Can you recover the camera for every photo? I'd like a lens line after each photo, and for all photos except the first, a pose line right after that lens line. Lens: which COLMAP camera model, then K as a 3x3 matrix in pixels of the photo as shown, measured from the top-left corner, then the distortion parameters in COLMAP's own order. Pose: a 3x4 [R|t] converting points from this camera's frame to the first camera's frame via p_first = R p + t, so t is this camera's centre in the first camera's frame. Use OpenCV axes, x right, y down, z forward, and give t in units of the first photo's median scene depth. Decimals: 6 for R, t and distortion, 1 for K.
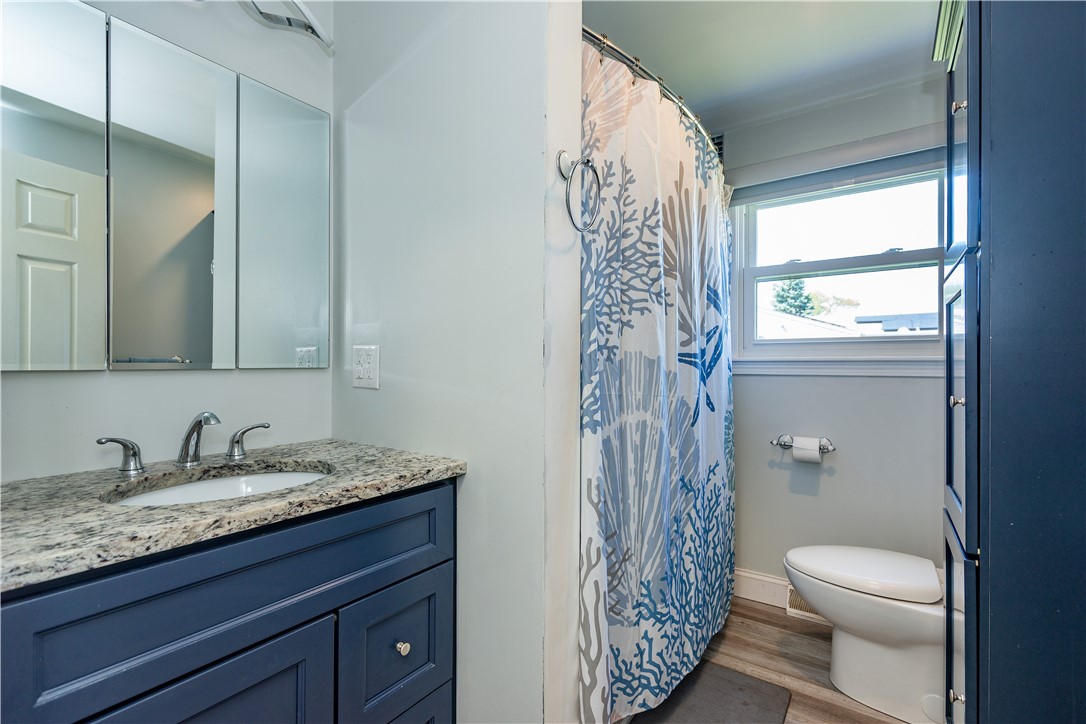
lens RADIAL K [[496.0, 0, 542.9], [0, 496.0, 363.9], [0, 0, 1]] dist [-0.012429, 0.000276]
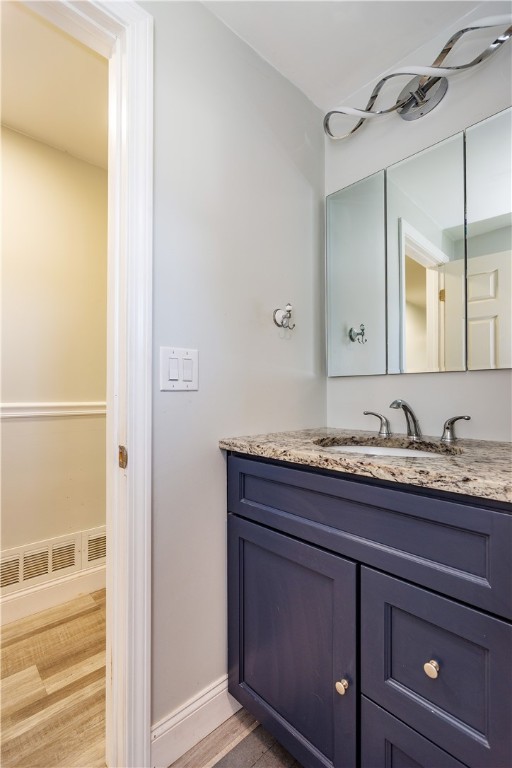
lens RADIAL K [[350.7, 0, 254.7], [0, 350.7, 381.1], [0, 0, 1]] dist [-0.012429, 0.000276]
pose [[-0.215753, -0.038747, -0.975679, 0.328374], [0.000343, 0.999209, -0.039757, 0.068644], [0.976448, -0.008913, -0.215569, 0.663232]]
